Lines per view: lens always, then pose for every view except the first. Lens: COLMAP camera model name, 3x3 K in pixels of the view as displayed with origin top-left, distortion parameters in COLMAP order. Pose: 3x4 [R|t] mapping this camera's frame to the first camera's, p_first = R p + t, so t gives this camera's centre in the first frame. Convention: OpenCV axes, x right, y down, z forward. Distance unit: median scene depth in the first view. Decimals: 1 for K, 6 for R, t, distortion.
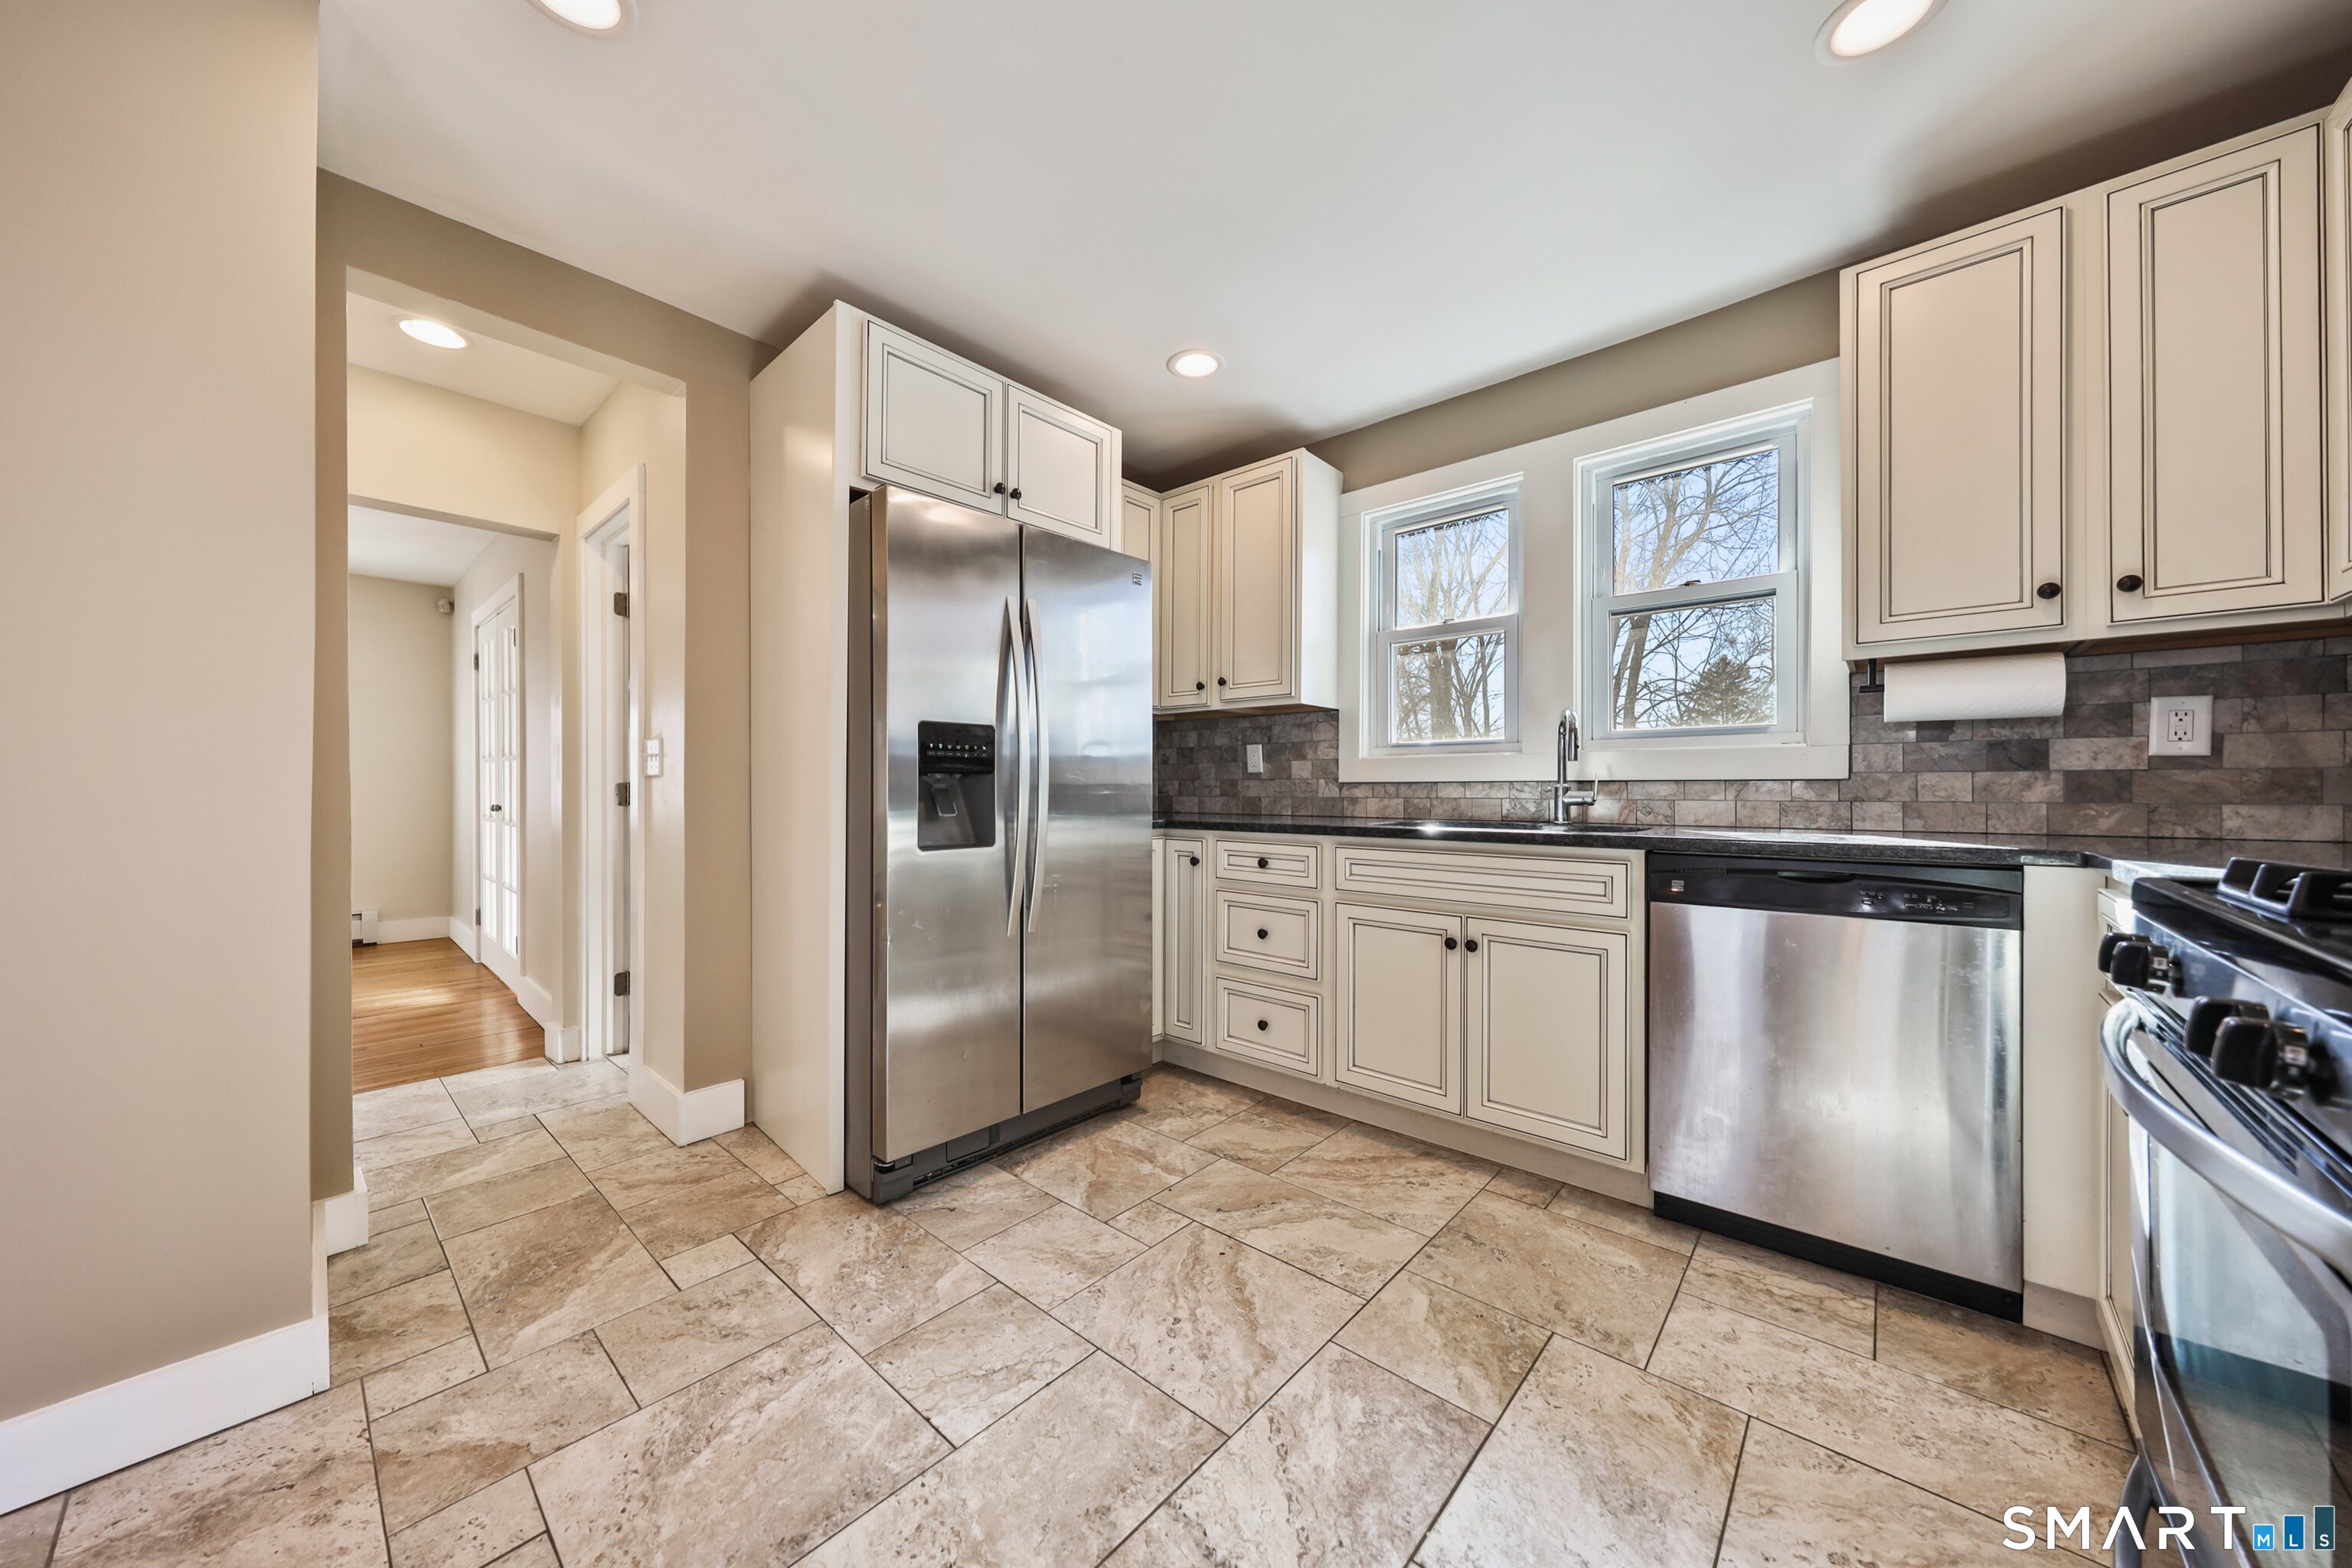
lens RADIAL K [[807.5, 0, 1178.7], [0, 807.5, 792.7], [0, 0, 1]] dist [-0.001966, -0.000636]
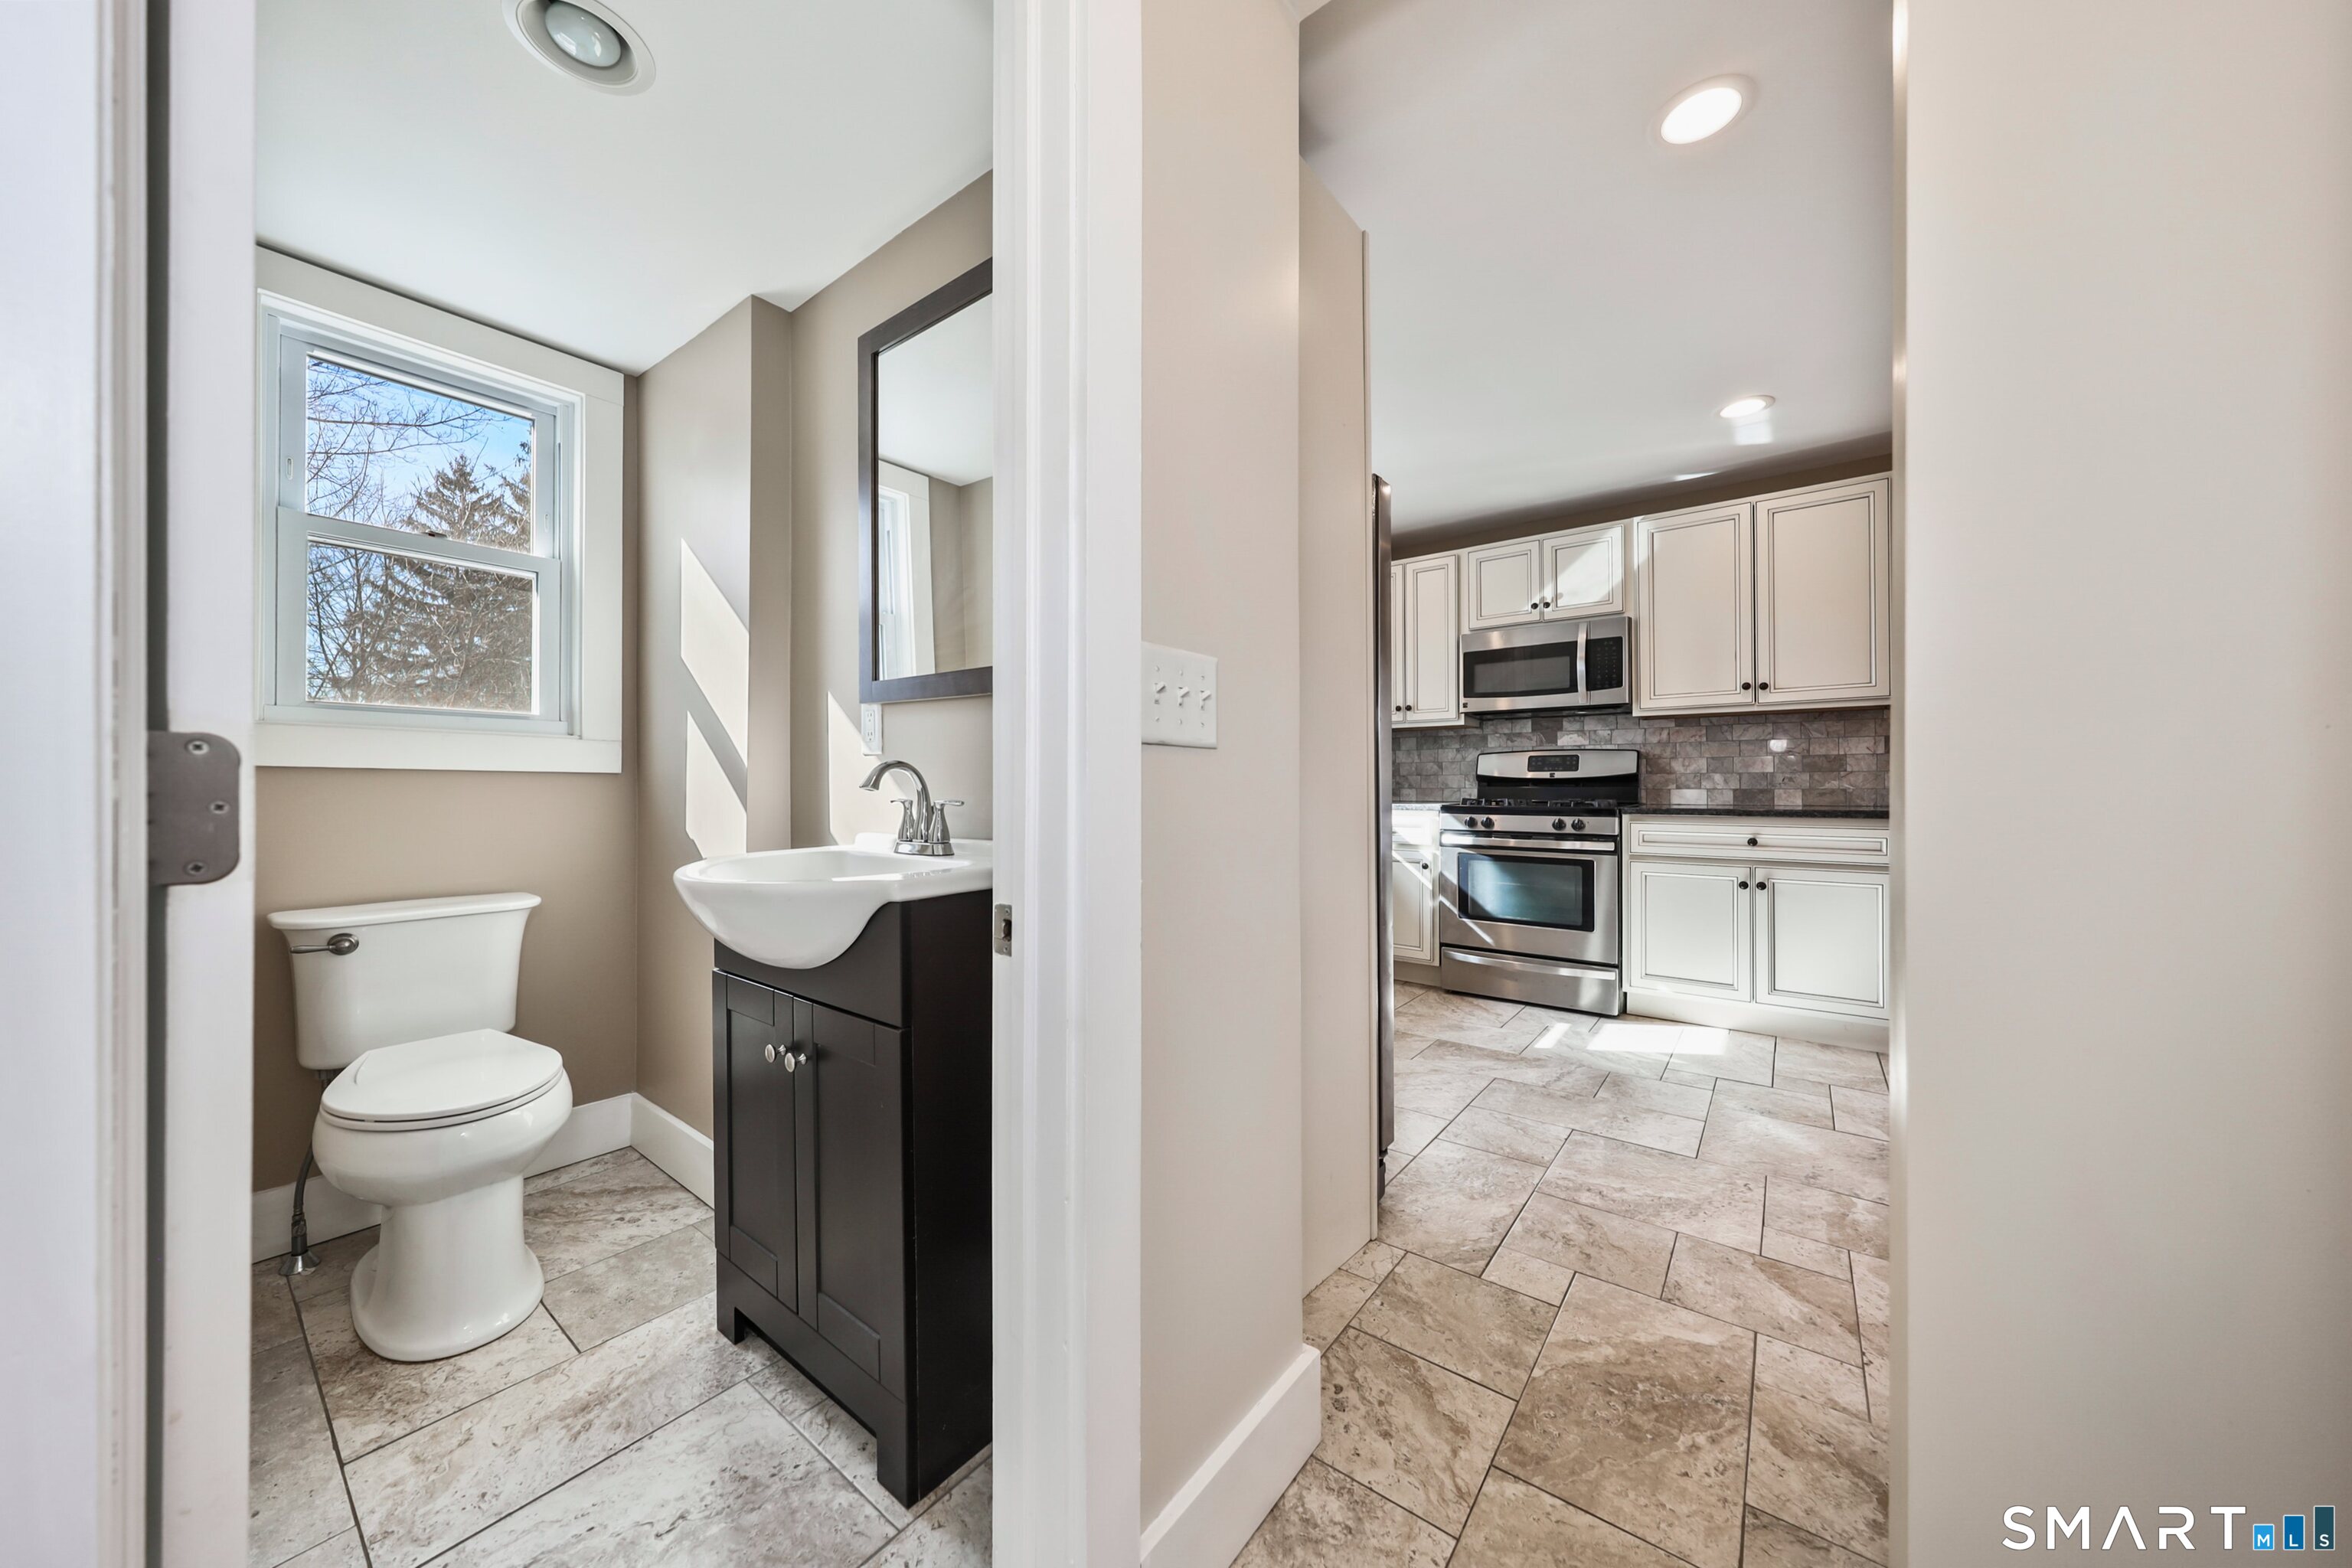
lens RADIAL K [[807.5, 0, 1155.5], [0, 807.5, 786.7], [0, 0, 1]] dist [-0.001966, -0.000636]
pose [[-0.057156, -0.001171, 0.998365, -1.466328], [0.009566, 0.999953, 0.001721, -0.001916], [-0.998319, 0.009648, -0.057143, 1.446051]]
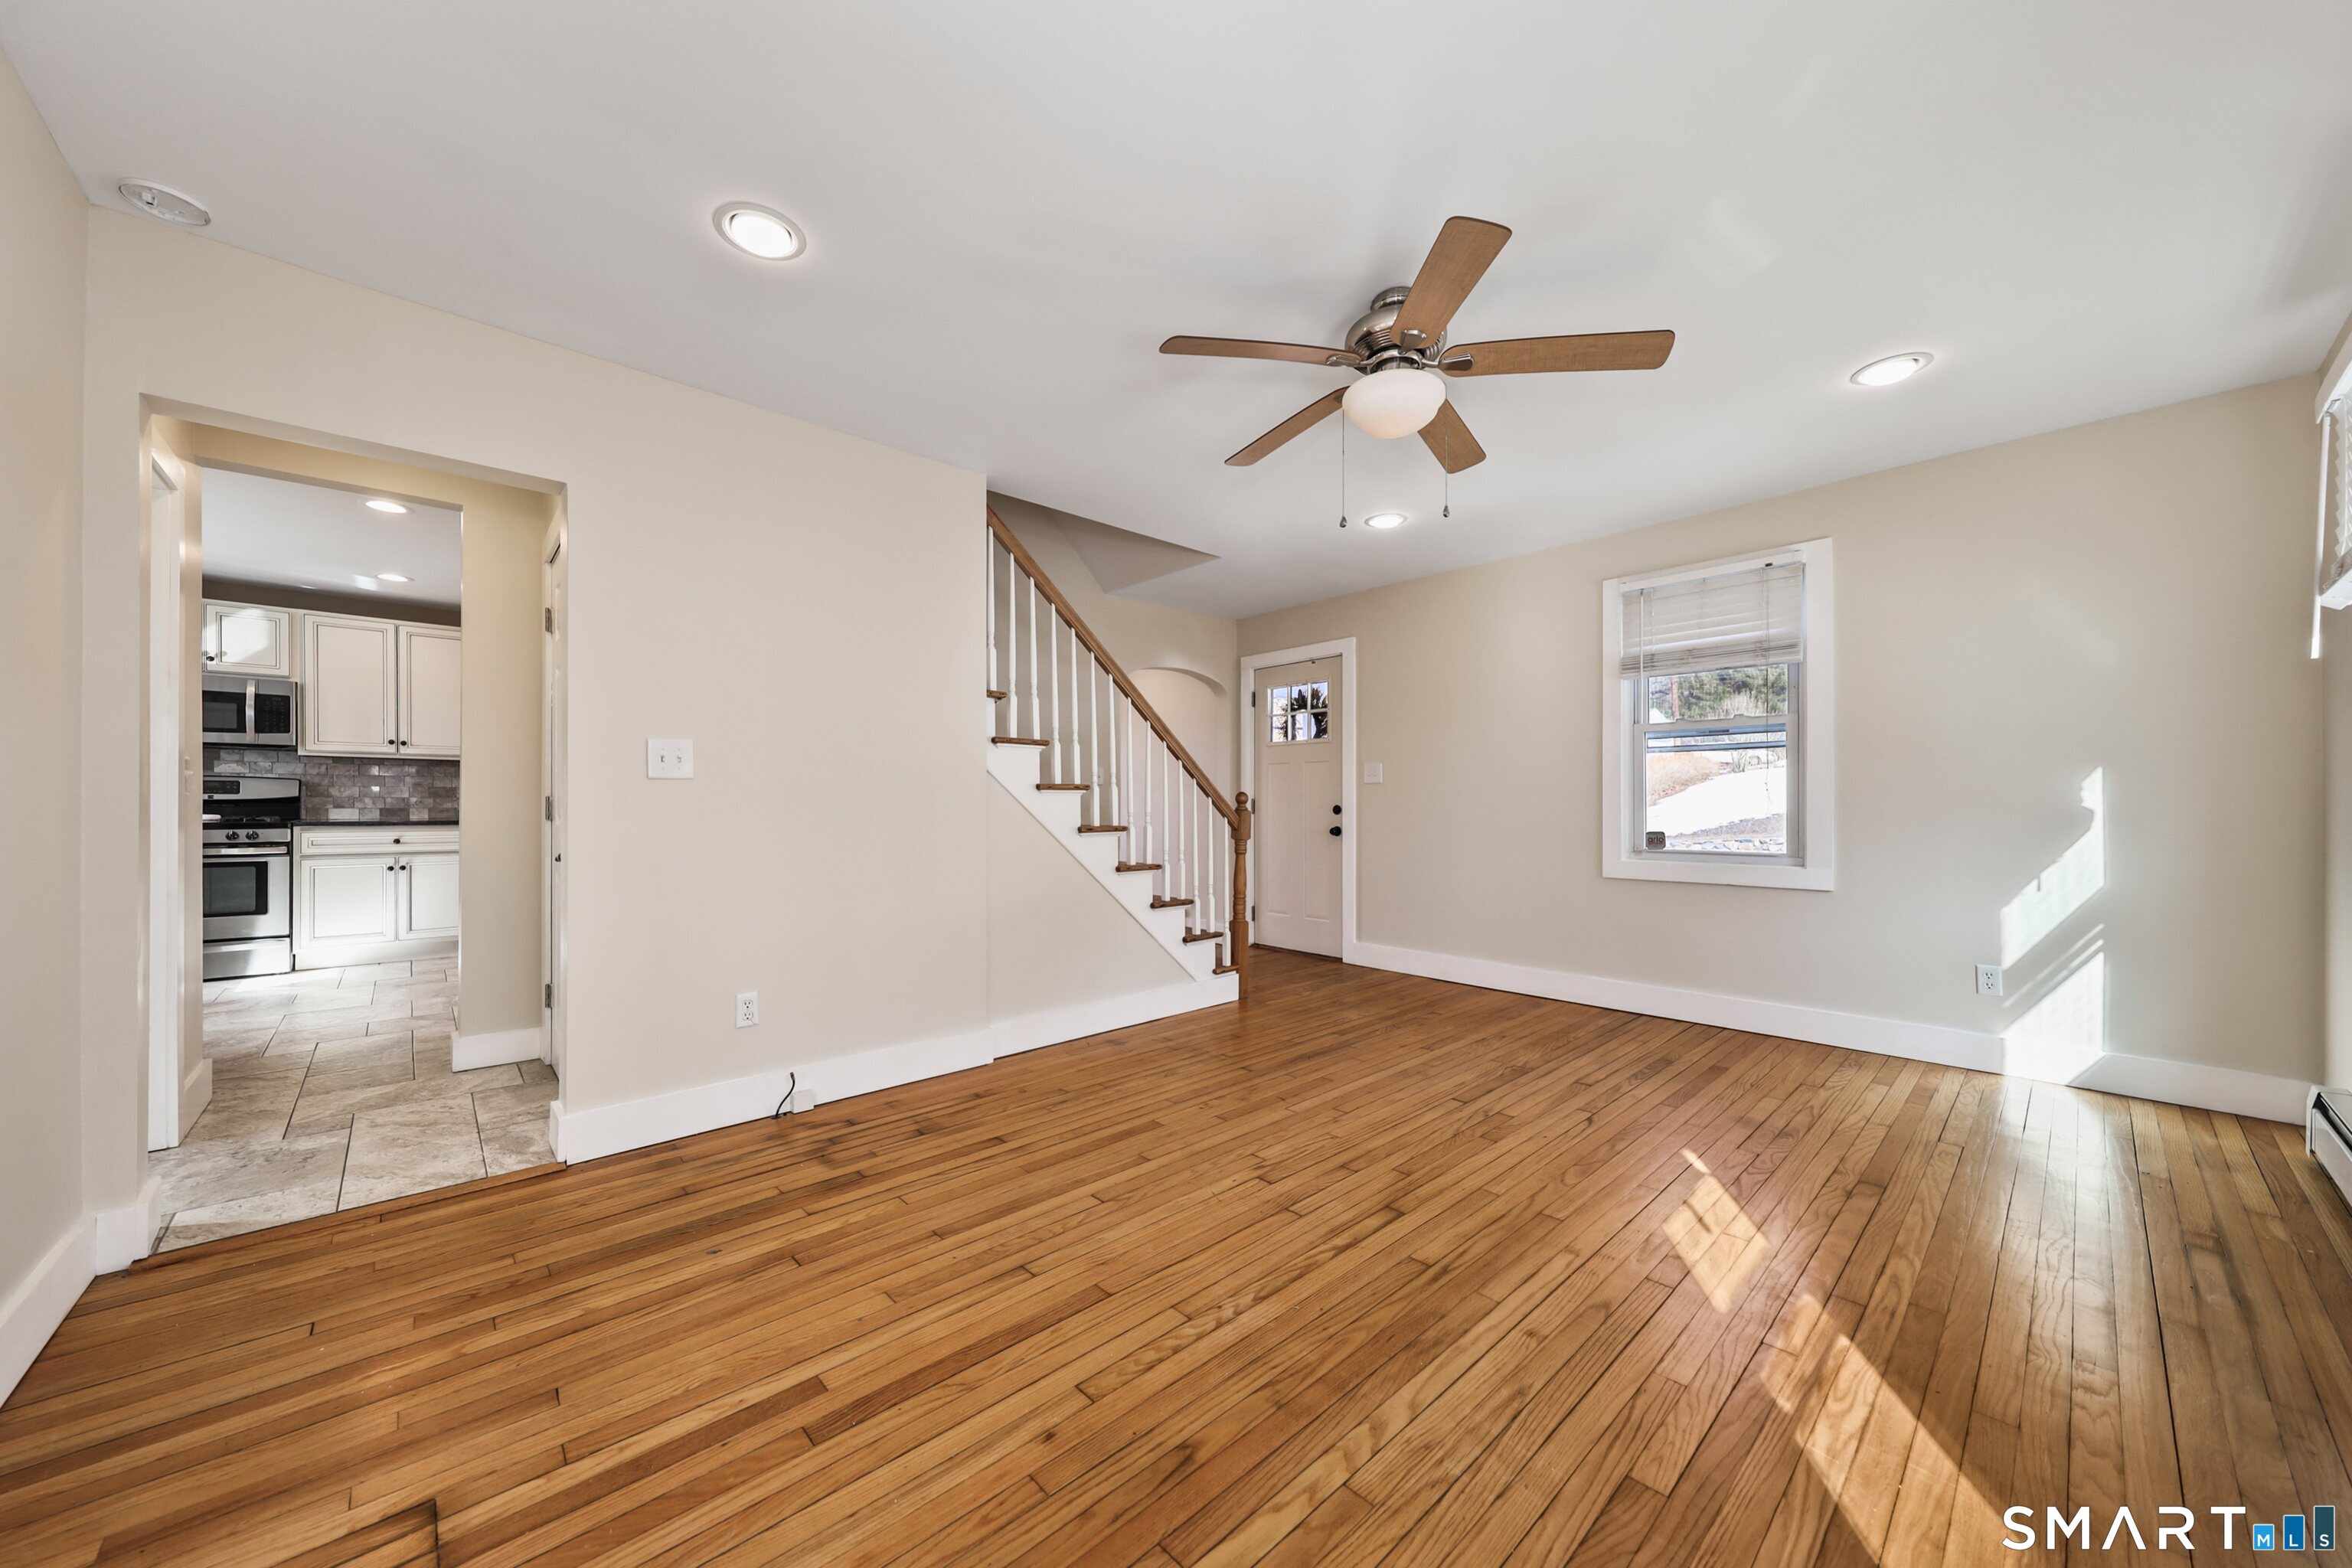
lens RADIAL K [[807.5, 0, 1160.5], [0, 807.5, 805.1], [0, 0, 1]] dist [-0.001966, -0.000636]
pose [[-0.995533, -0.001848, 0.094401, -2.734079], [-0.001087, 0.999966, 0.008113, -0.017842], [-0.094413, 0.007974, -0.995501, 2.620858]]
